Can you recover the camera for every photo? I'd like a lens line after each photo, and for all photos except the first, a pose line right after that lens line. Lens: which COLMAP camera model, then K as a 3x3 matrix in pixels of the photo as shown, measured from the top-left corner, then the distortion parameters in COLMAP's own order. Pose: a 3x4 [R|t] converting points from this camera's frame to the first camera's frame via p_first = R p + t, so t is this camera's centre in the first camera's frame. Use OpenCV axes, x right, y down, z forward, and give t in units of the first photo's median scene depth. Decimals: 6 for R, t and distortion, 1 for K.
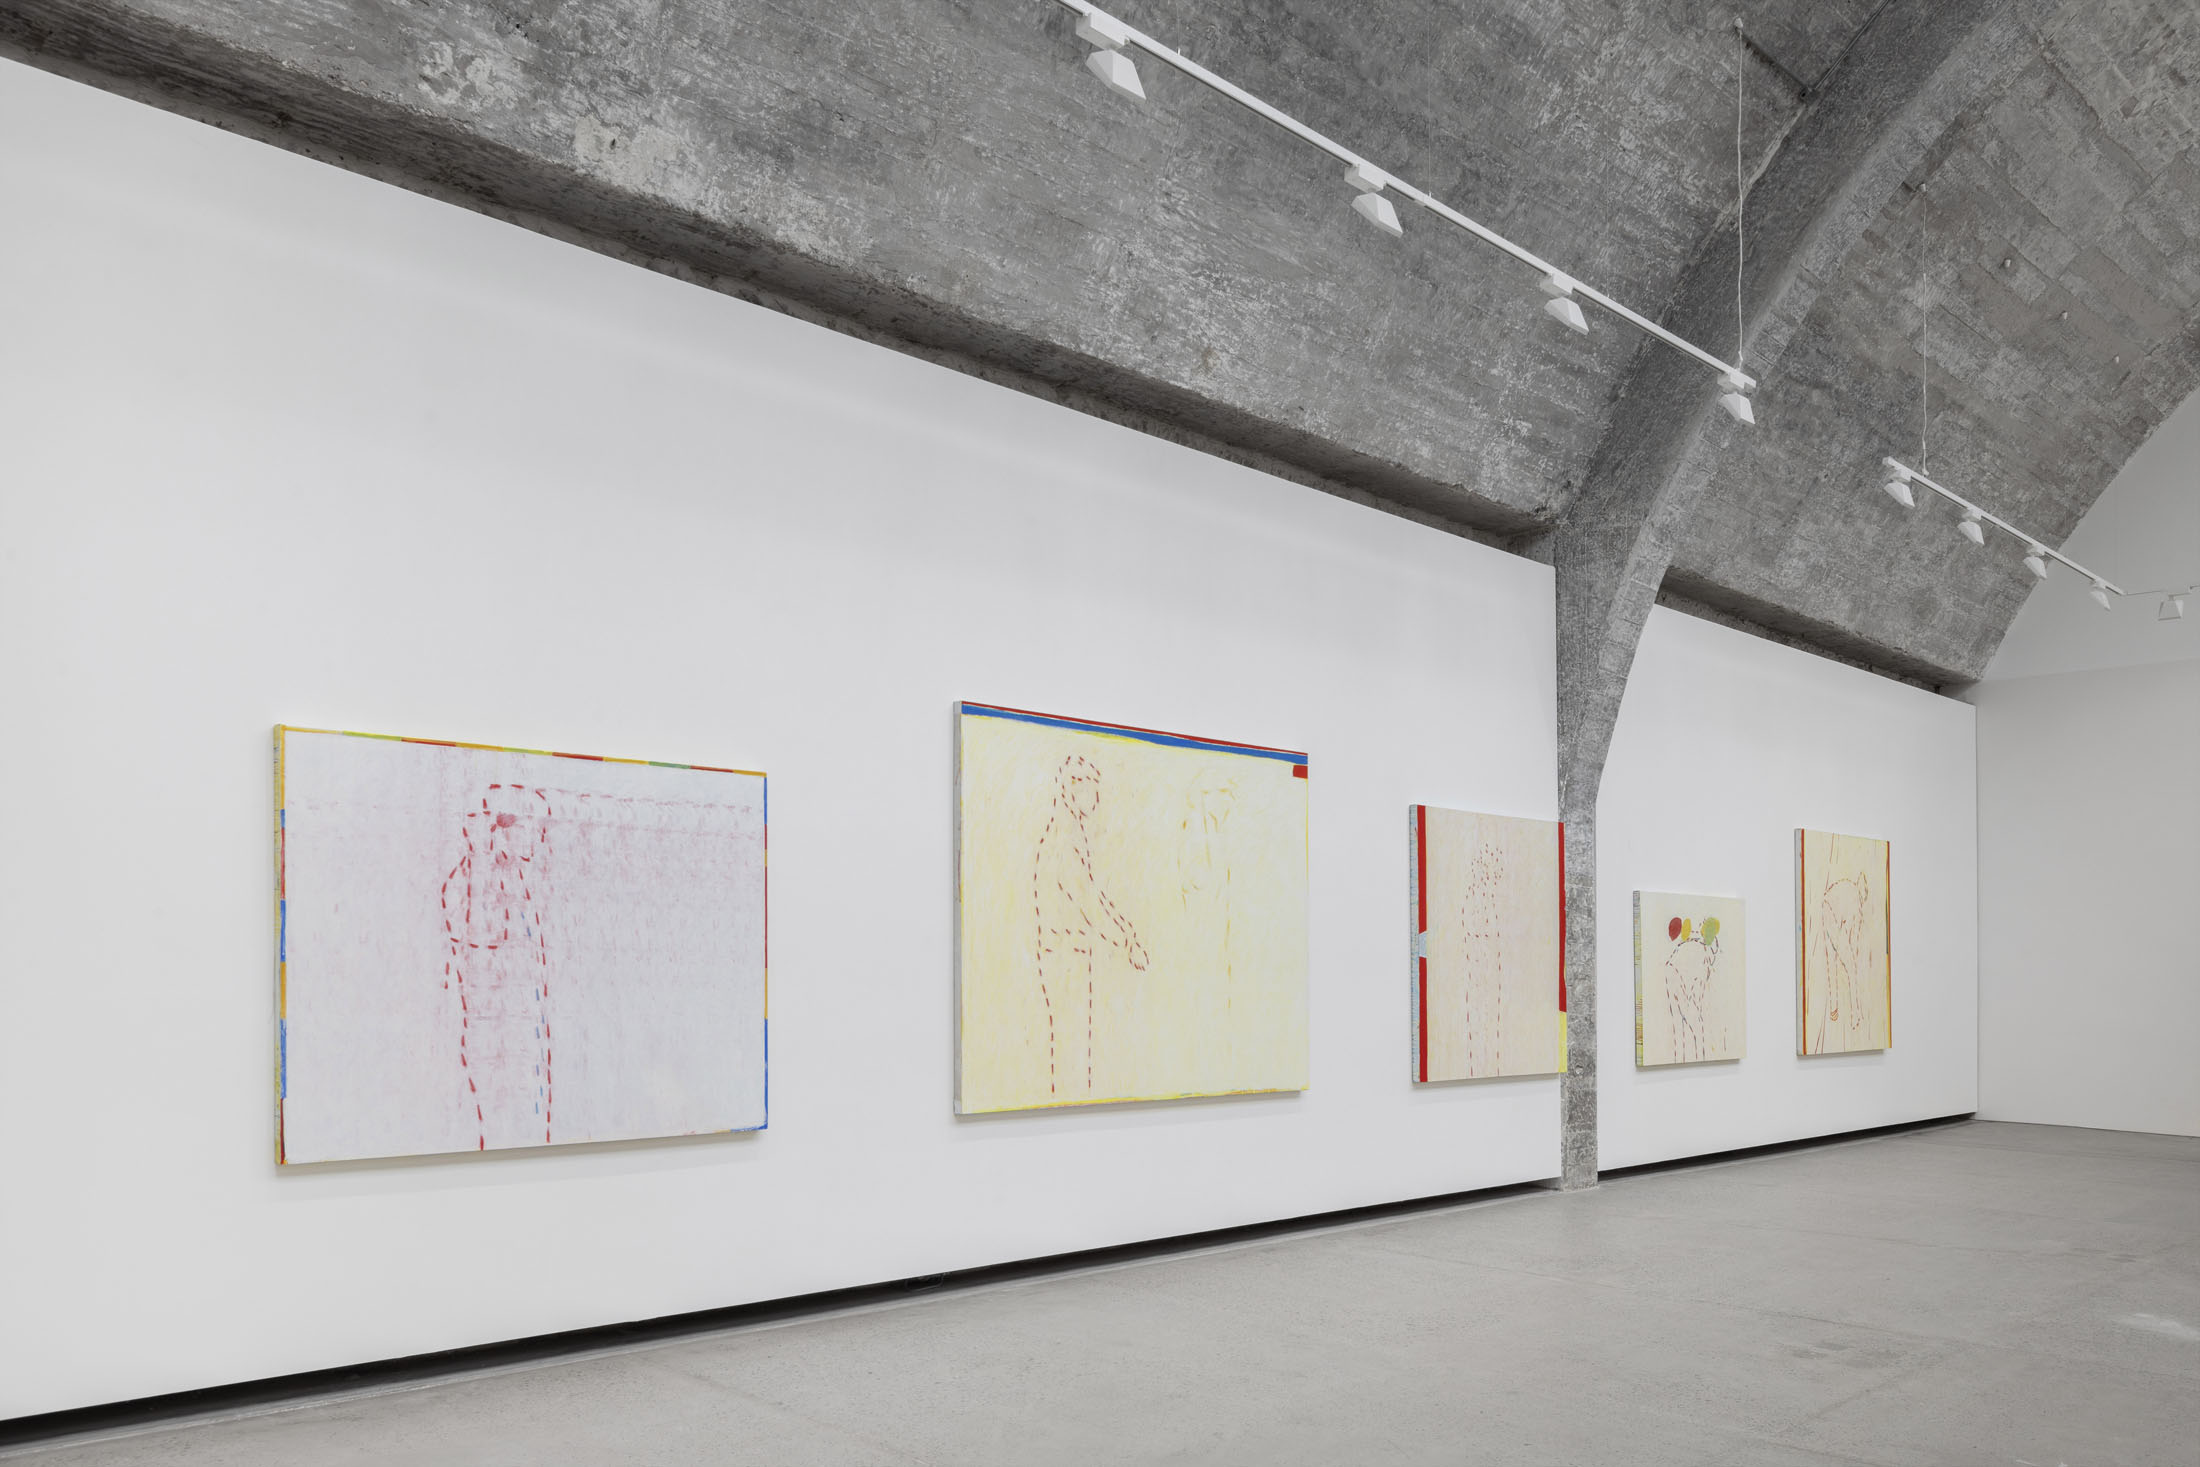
lens RADIAL K [[1629.1, 0, 1094.1], [0, 1629.1, 853.0], [0, 0, 1]] dist [0.002953, -0.003699]
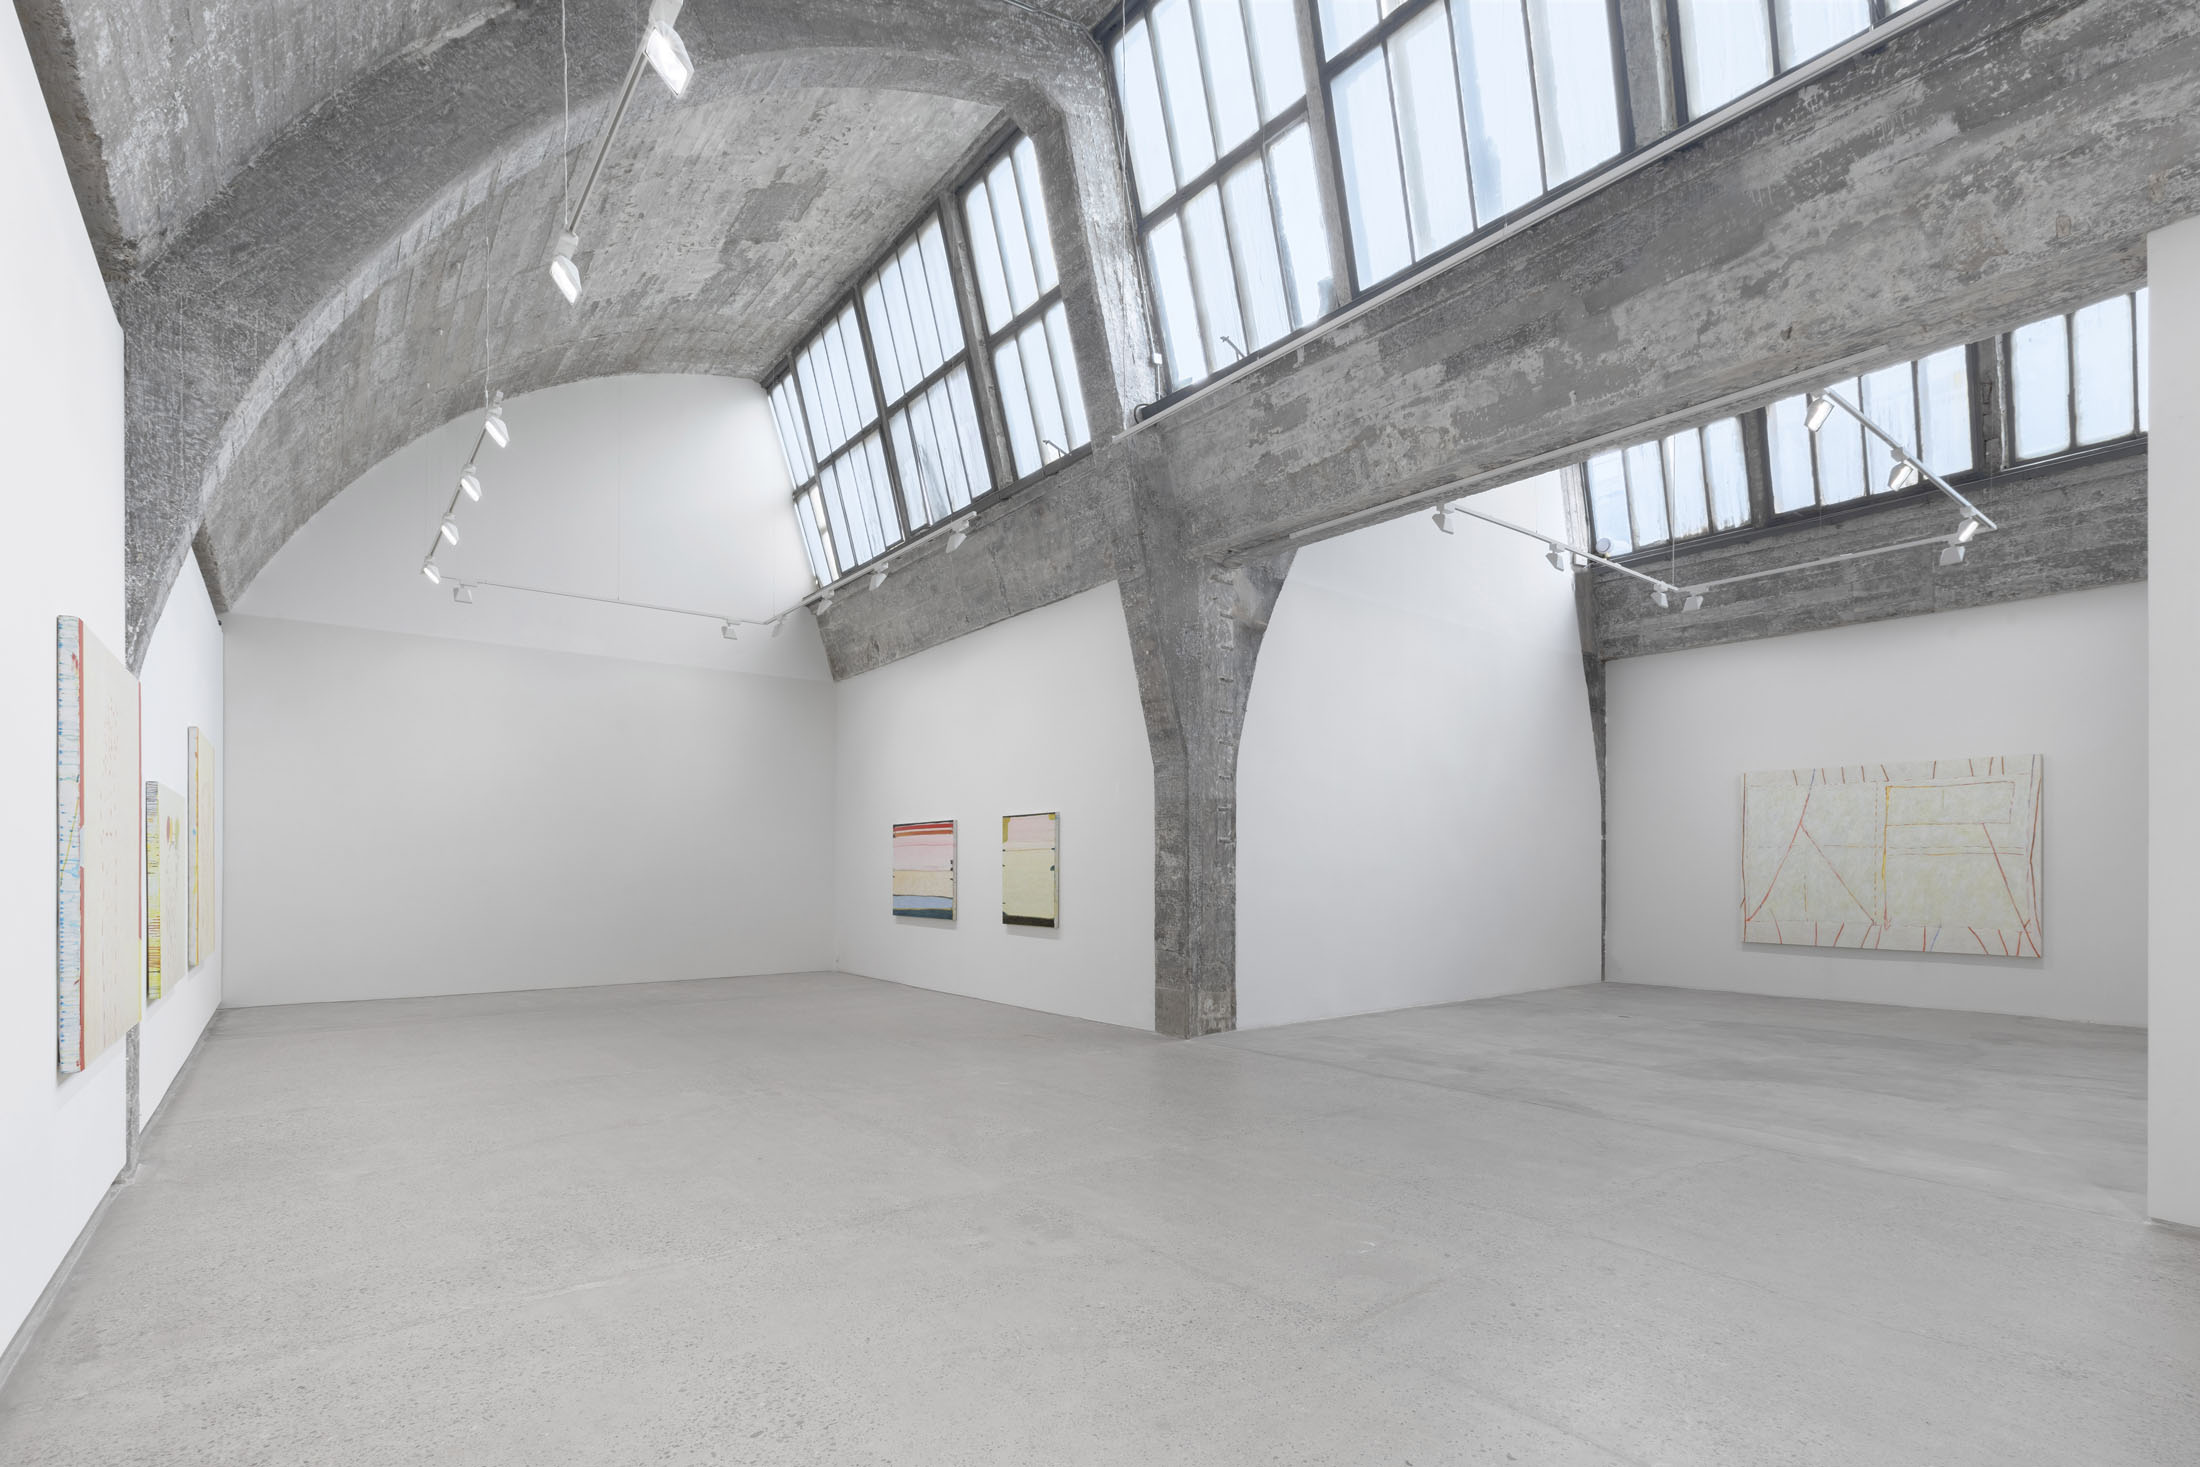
lens RADIAL K [[1019.4, 0, 1094.6], [0, 1019.4, 827.7], [0, 0, 1]] dist [-0.000785, -0.000982]
pose [[0.101916, 0.030132, 0.994337, -0.133539], [-0.064941, 0.997611, -0.023575, 0.031728], [-0.992671, -0.062171, 0.103630, 0.576844]]
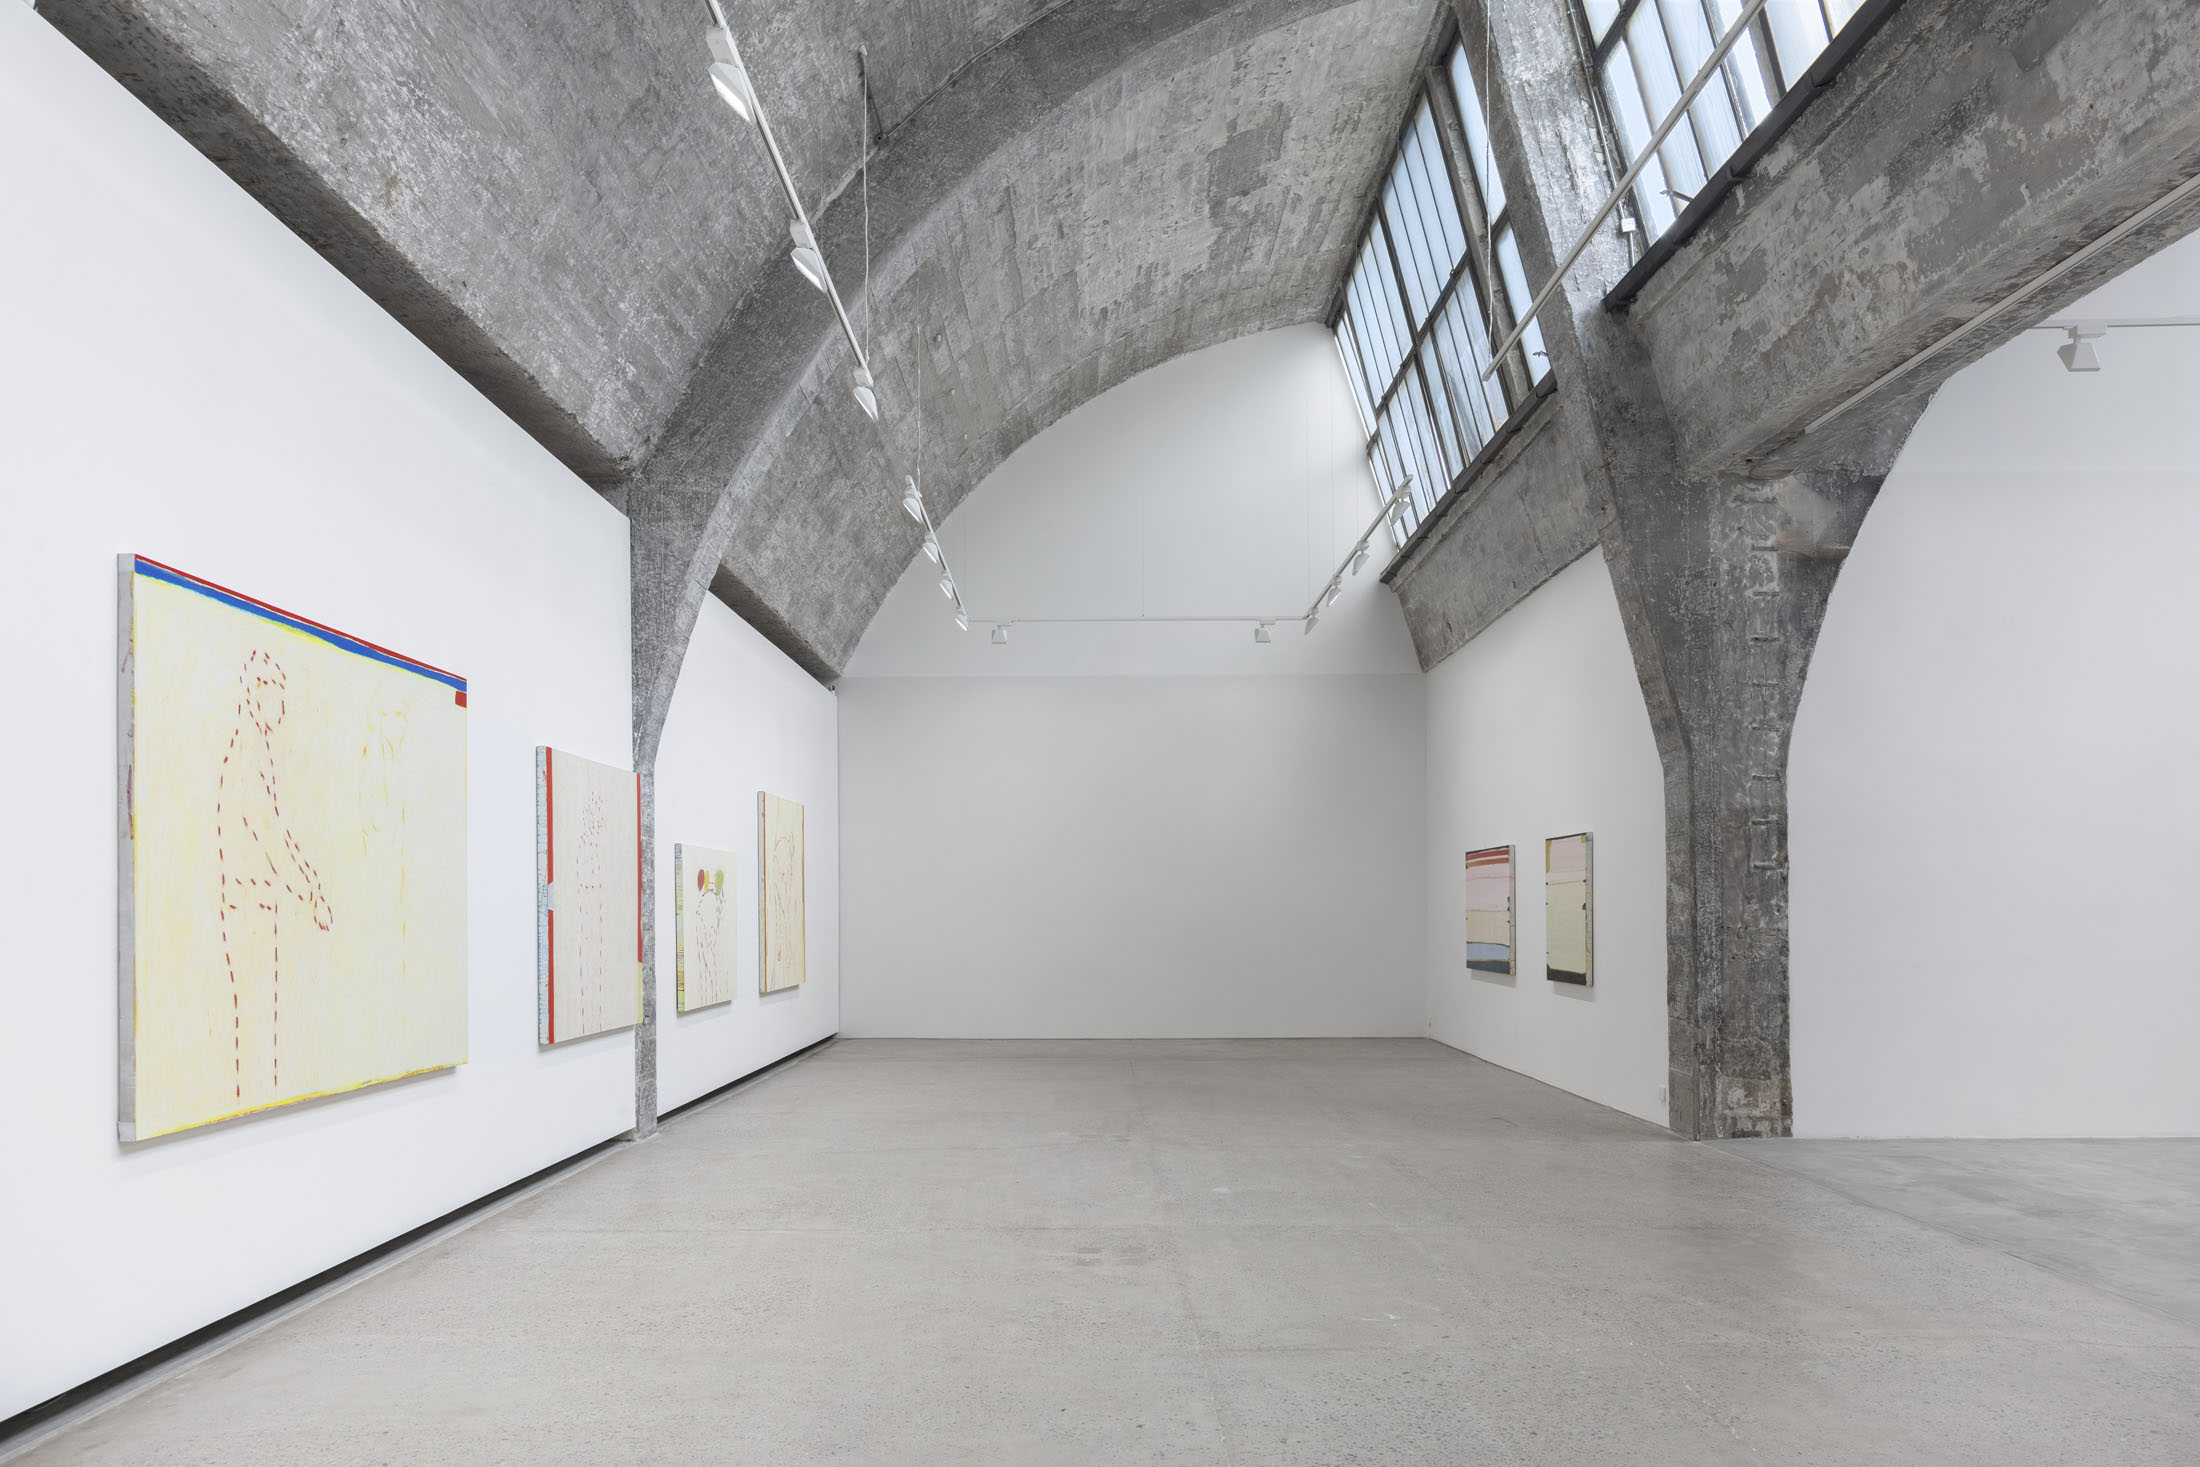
lens RADIAL K [[1453.9, 0, 1073.8], [0, 1453.9, 834.6], [0, 0, 1]] dist [0.005202, -0.006040]
pose [[0.698930, 0.026650, 0.714694, -0.181040], [-0.038096, 0.999274, -0.000007, 0.009078], [-0.714175, -0.027222, 0.699438, 0.198190]]
